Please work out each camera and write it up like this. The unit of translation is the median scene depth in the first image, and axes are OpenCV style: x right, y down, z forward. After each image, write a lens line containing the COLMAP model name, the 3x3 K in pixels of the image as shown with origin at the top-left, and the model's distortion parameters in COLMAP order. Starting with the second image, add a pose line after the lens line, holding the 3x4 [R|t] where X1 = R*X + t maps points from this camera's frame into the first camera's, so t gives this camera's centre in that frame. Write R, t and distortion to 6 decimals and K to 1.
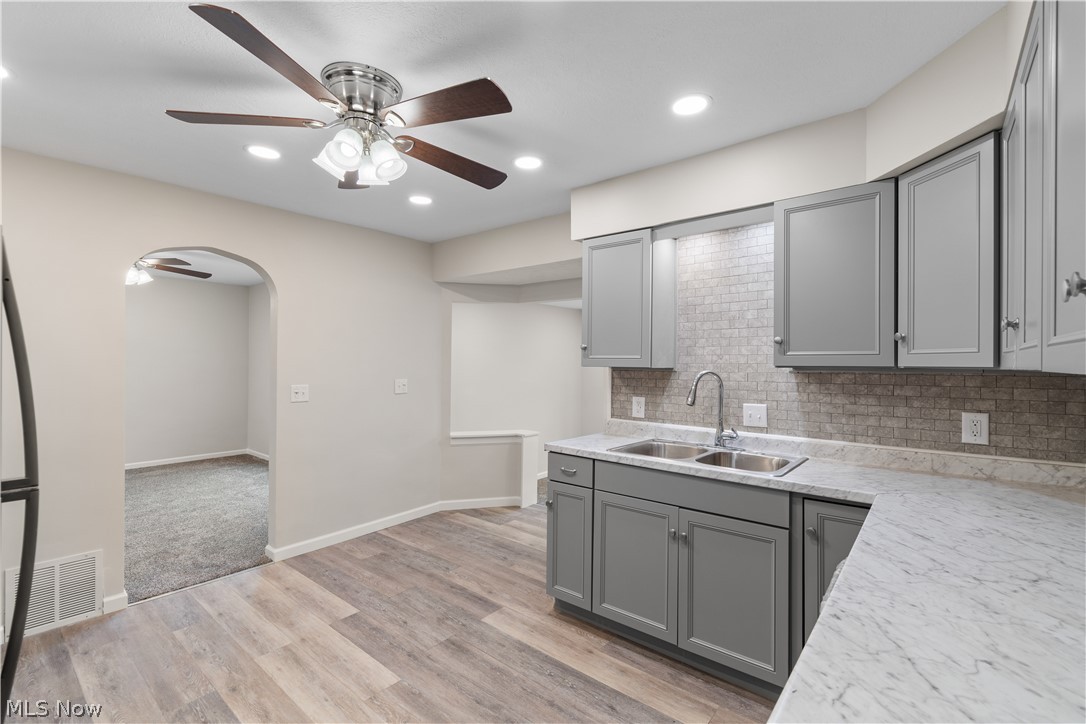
lens RADIAL K [[485.1, 0, 552.7], [0, 485.1, 361.4], [0, 0, 1]] dist [0.004247, -0.003667]
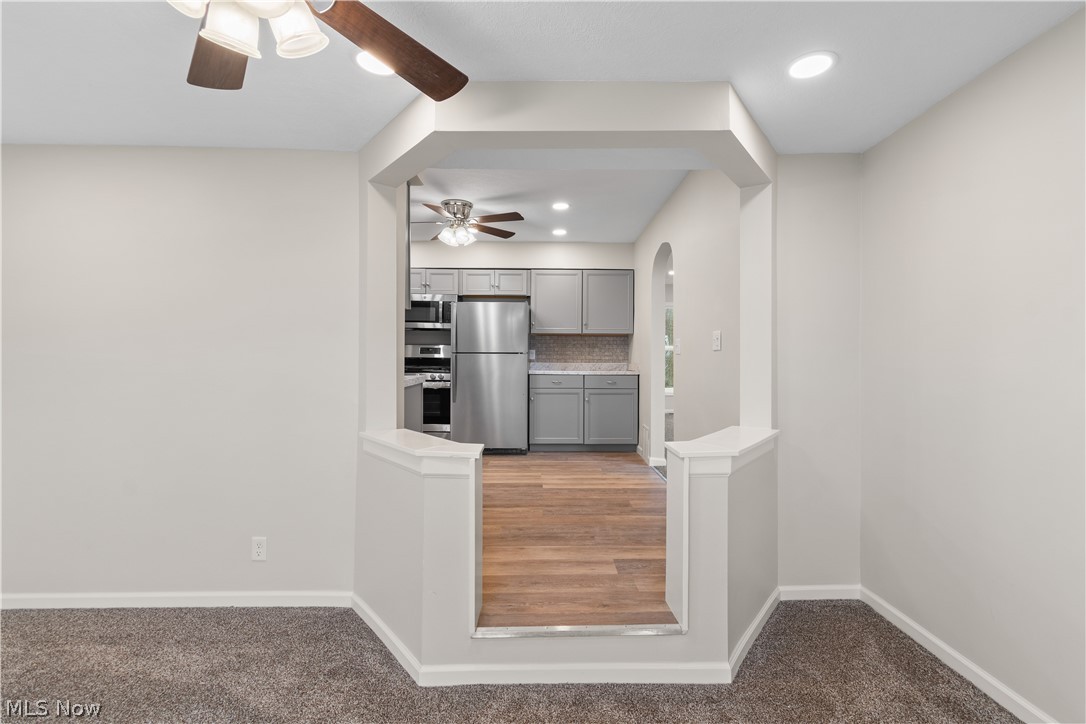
lens RADIAL K [[485.1, 0, 554.8], [0, 485.1, 357.8], [0, 0, 1]] dist [0.004247, -0.003667]
pose [[-0.759930, -0.004674, -0.649988, 0.547895], [-0.005591, 0.999984, -0.000654, 0.123957], [0.649981, 0.003137, -0.759944, 2.197231]]
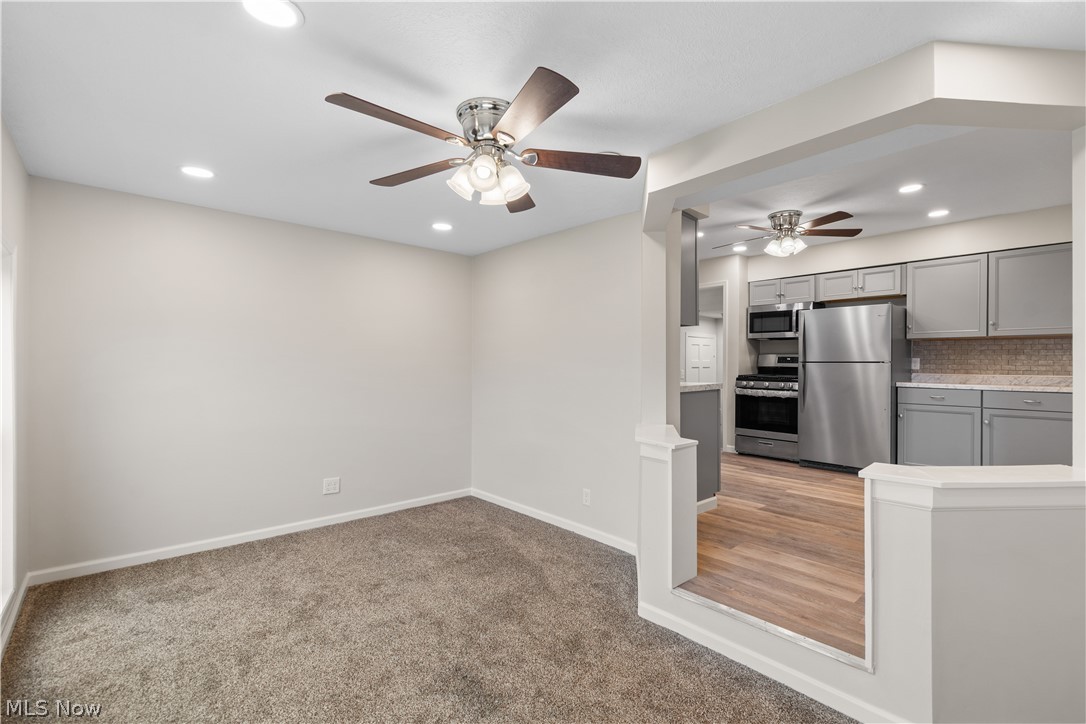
lens RADIAL K [[485.1, 0, 556.7], [0, 485.1, 363.2], [0, 0, 1]] dist [0.004247, -0.003667]
pose [[-0.989871, -0.007945, 0.141749, 0.262161], [-0.008113, 0.999967, -0.000605, 0.118291], [-0.141740, -0.001749, -0.989902, 2.484244]]
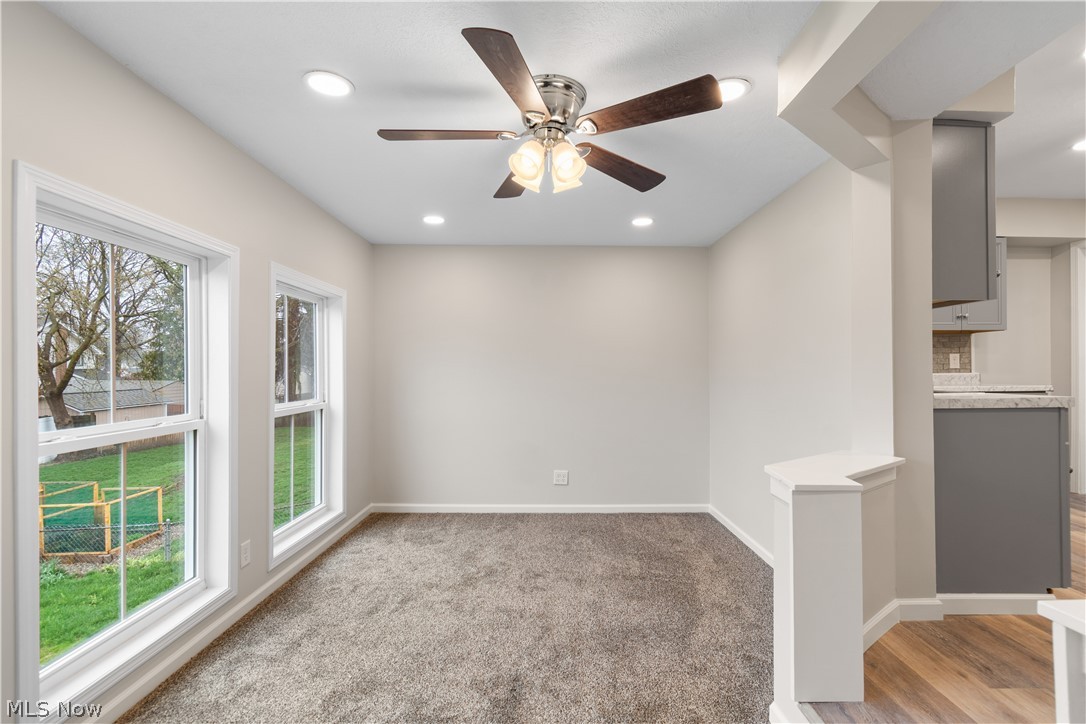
lens RADIAL K [[485.1, 0, 554.3], [0, 485.1, 366.6], [0, 0, 1]] dist [0.004247, -0.003667]
pose [[-0.640869, -0.002047, 0.767647, -0.082295], [-0.002491, 0.999997, 0.000587, 0.123039], [-0.767646, -0.001536, -0.640872, 2.180435]]
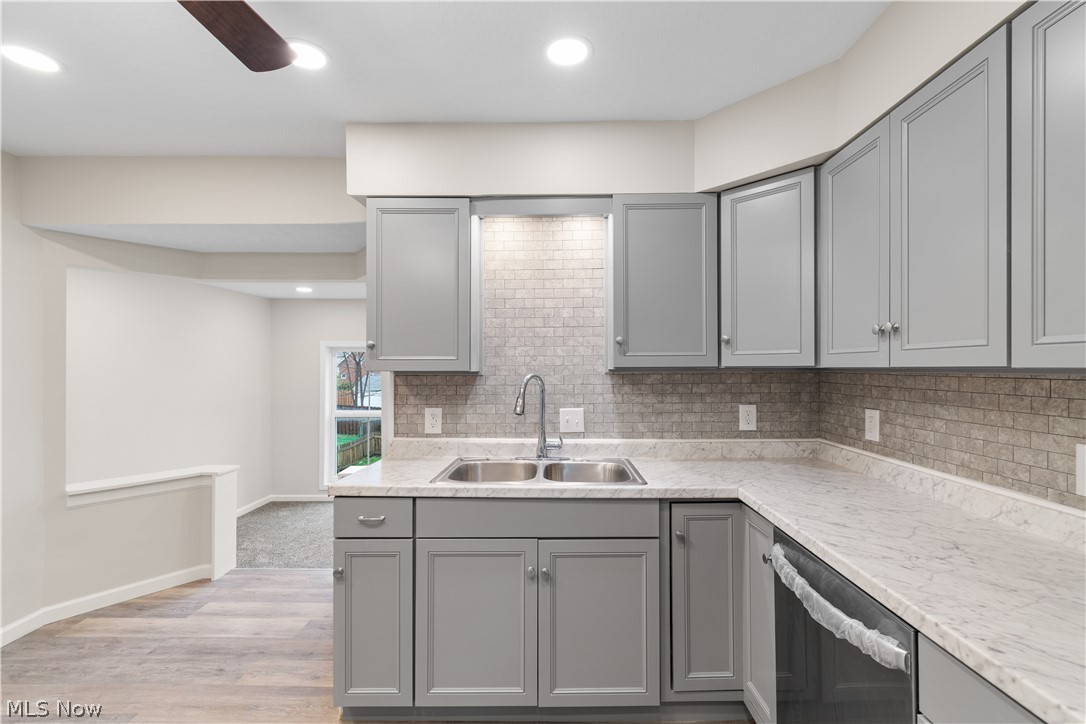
lens RADIAL K [[485.1, 0, 555.7], [0, 485.1, 369.2], [0, 0, 1]] dist [0.004247, -0.003667]
pose [[0.779235, -0.010906, 0.626637, -0.194773], [0.006779, 0.999937, 0.008973, 0.003233], [-0.626695, -0.002744, 0.779260, 0.281753]]
